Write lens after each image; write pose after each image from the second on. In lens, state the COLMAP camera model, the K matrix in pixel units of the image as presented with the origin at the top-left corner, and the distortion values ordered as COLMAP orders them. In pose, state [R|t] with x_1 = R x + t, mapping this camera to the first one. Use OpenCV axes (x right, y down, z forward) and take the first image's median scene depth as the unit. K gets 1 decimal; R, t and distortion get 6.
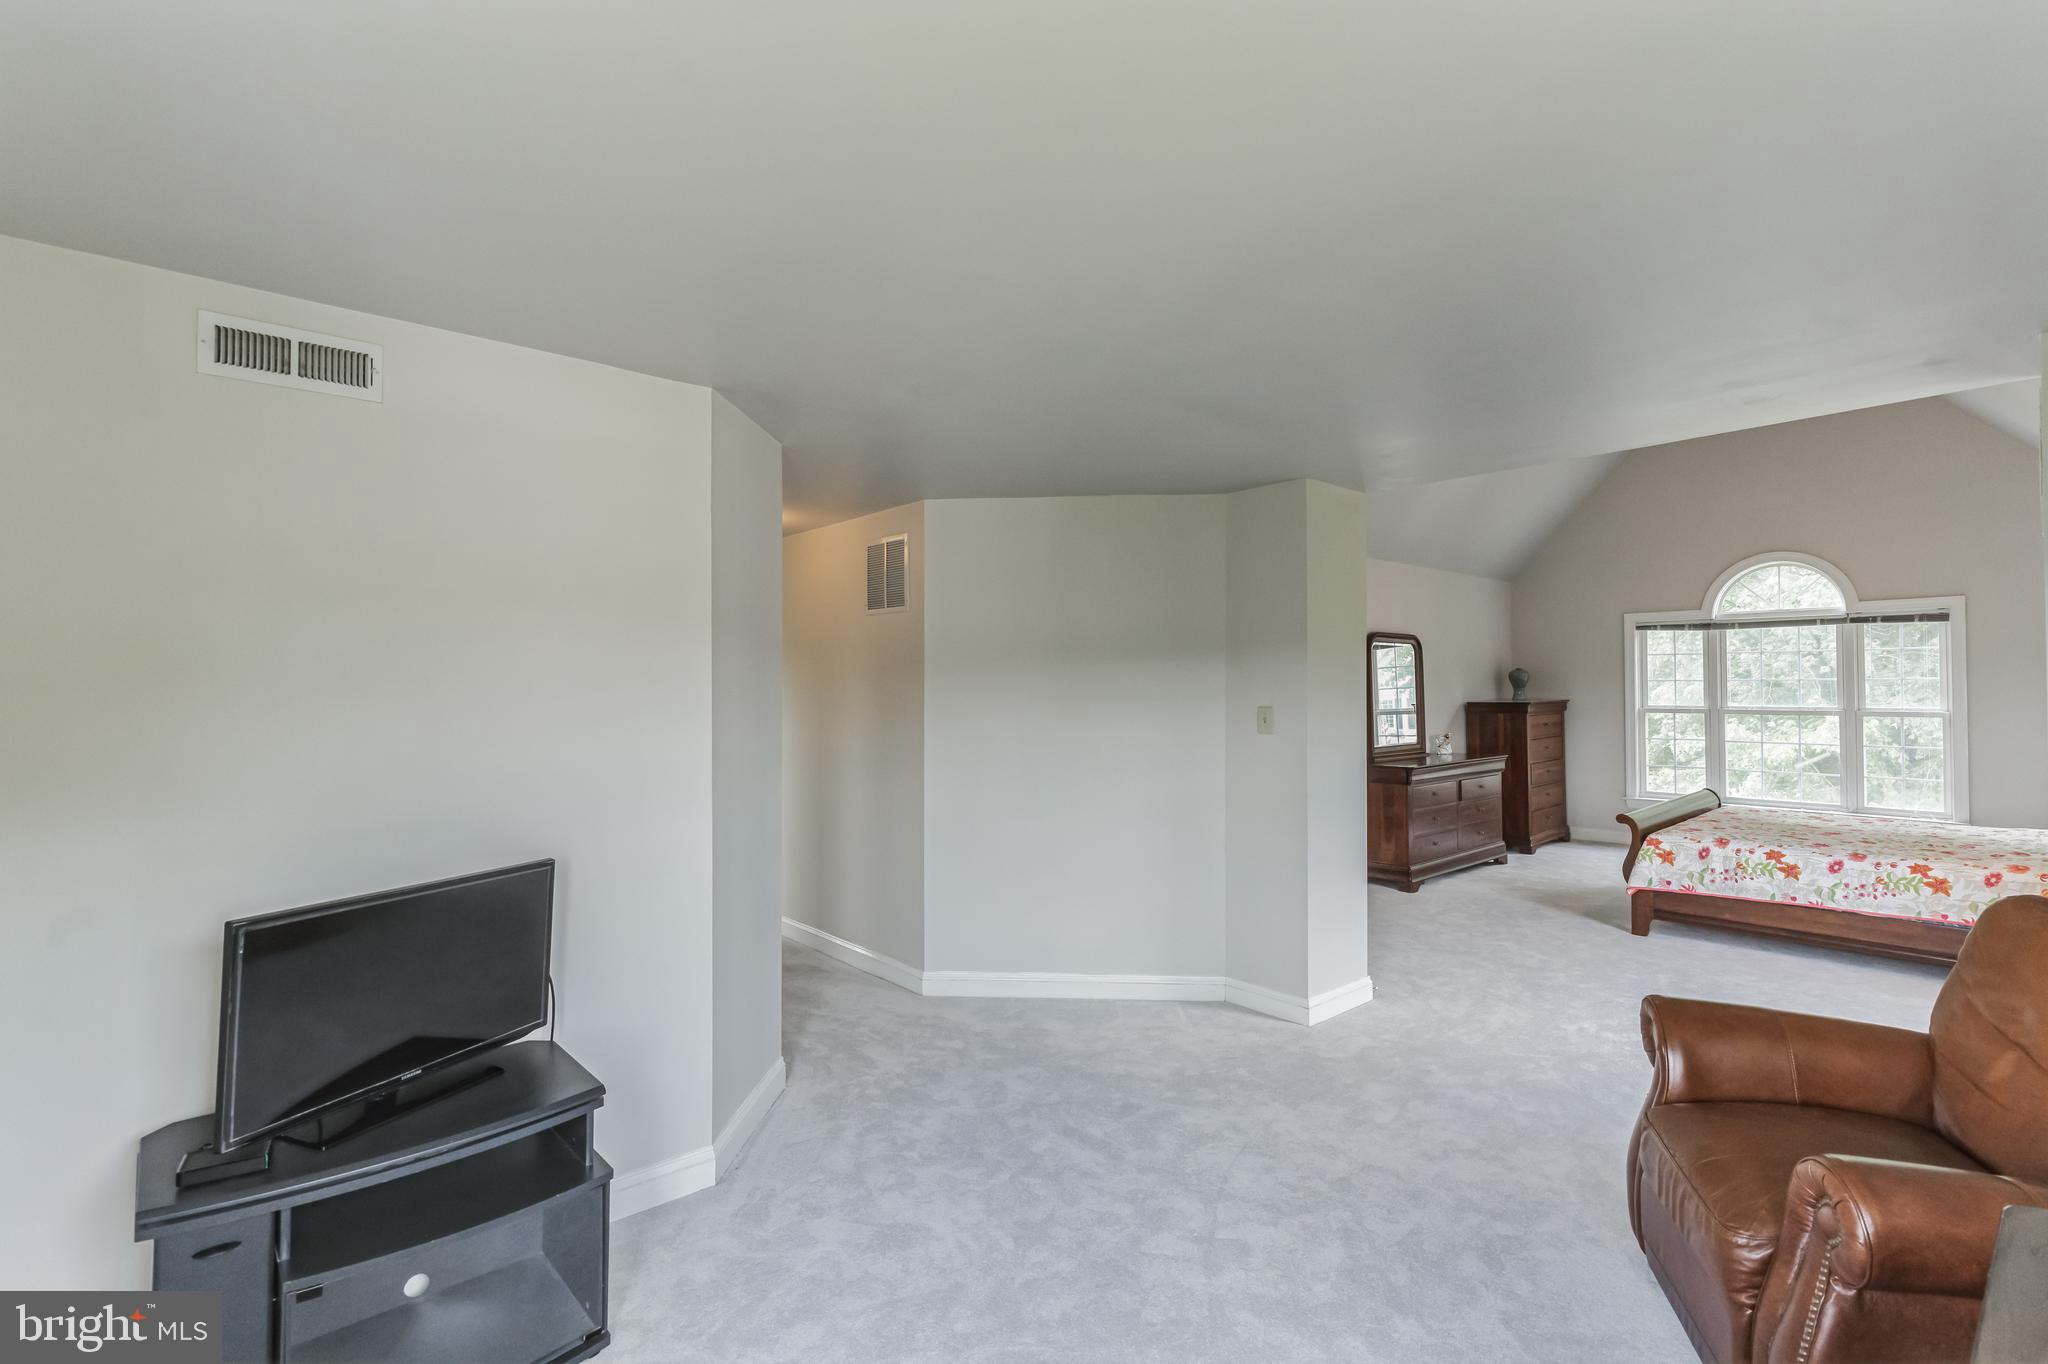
lens RADIAL K [[924.6, 0, 1024.3], [0, 924.6, 720.4], [0, 0, 1]] dist [-0.003151, -0.000092]
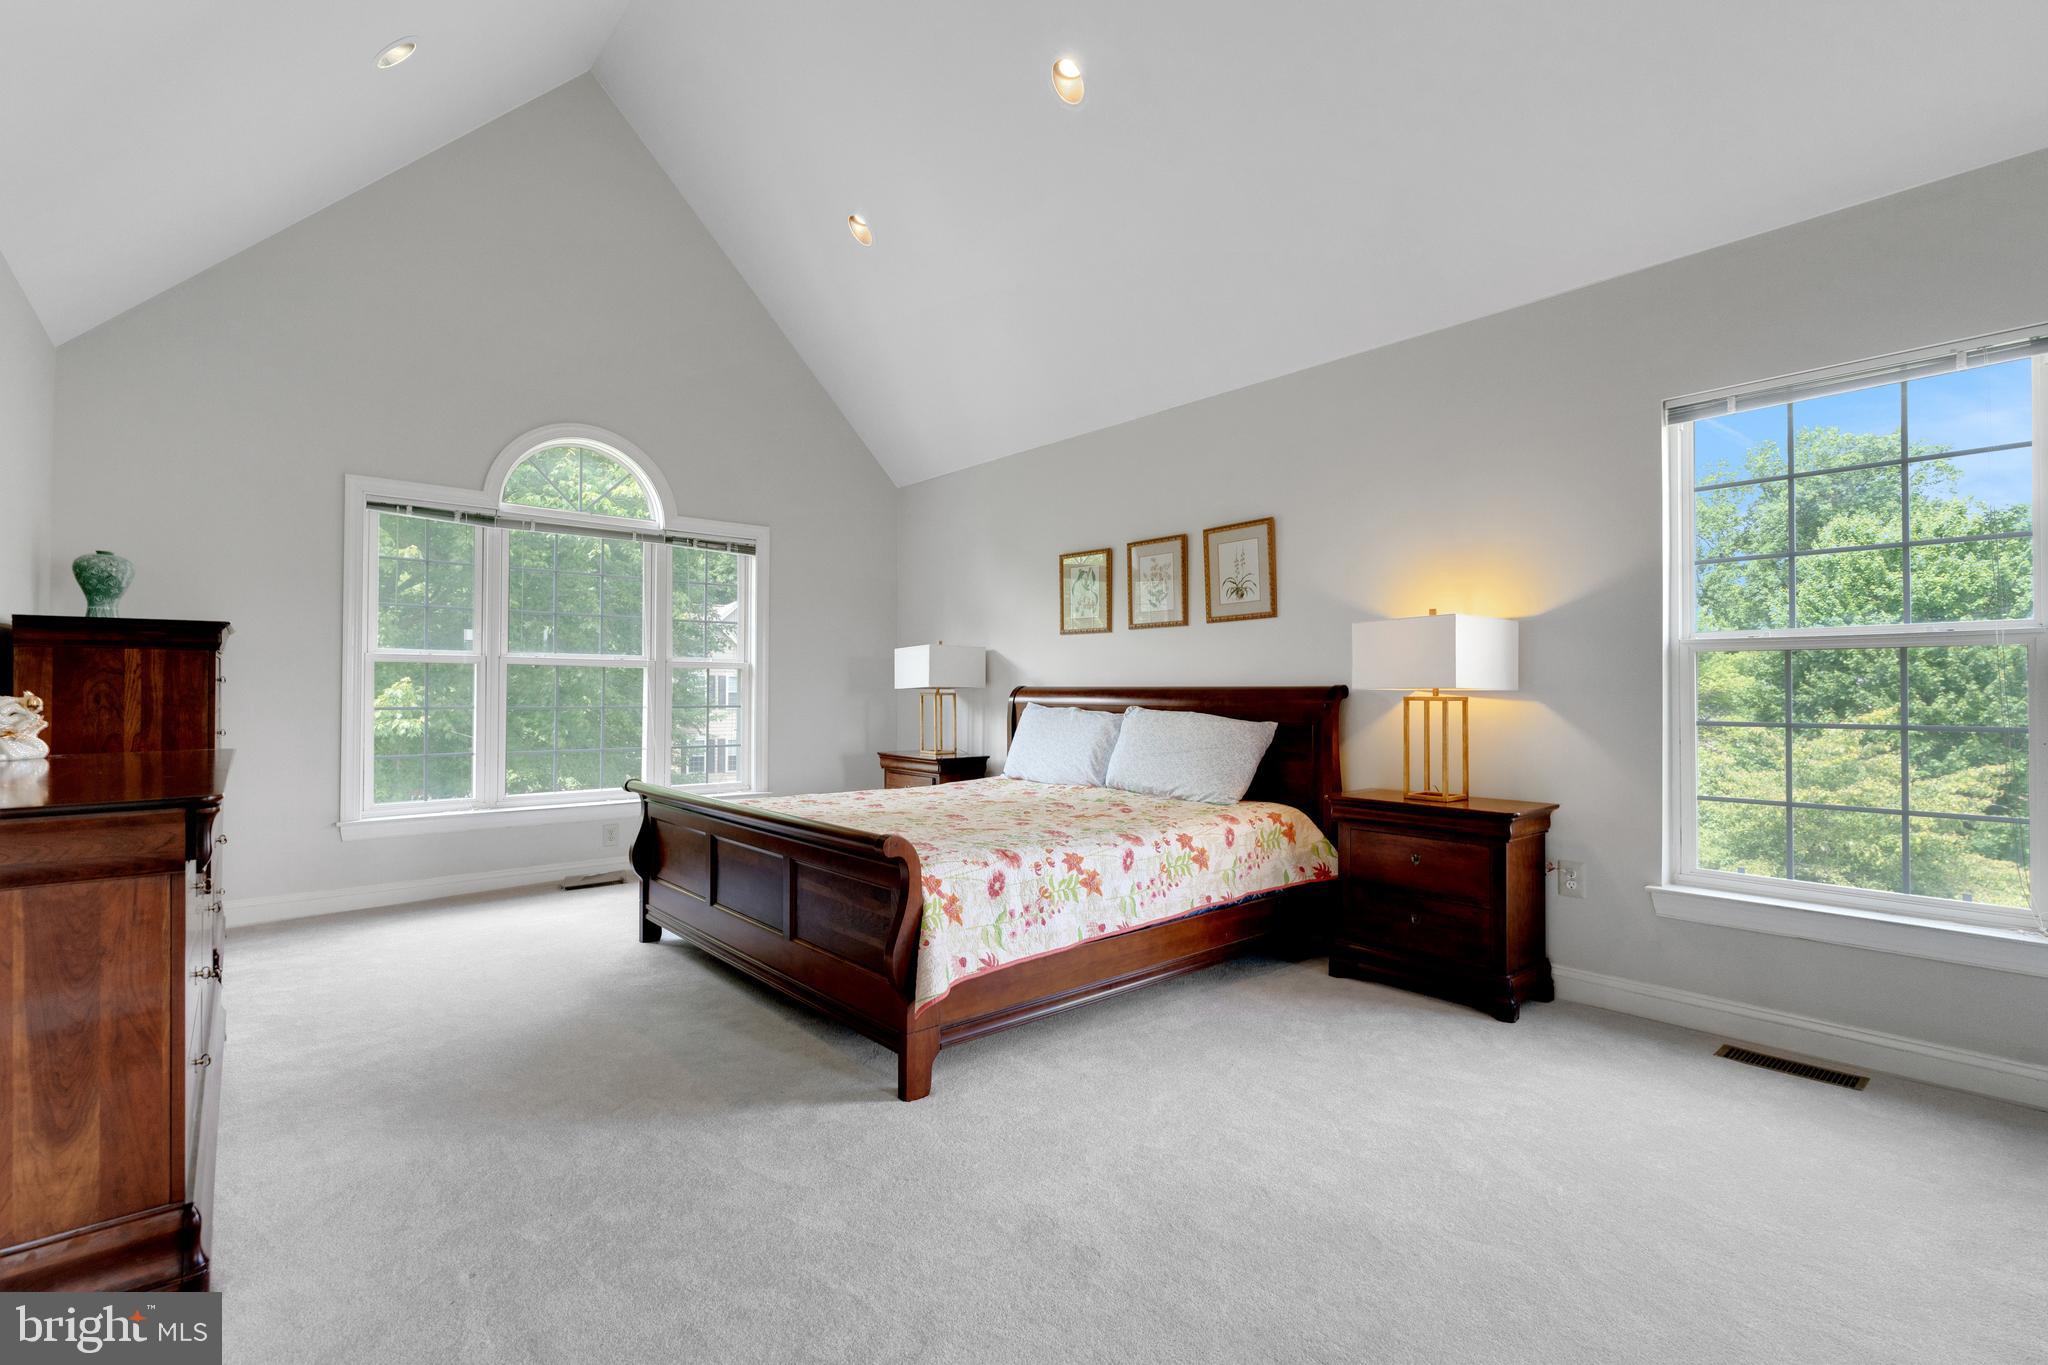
lens RADIAL K [[914.9, 0, 1024.0], [0, 914.9, 671.3], [0, 0, 1]] dist [-0.002112, 0.000474]
pose [[0.010918, 0.023486, 0.999665, 0.217710], [0.030642, 0.999247, -0.023811, 0.036190], [-0.999471, 0.030892, 0.010190, 0.982492]]
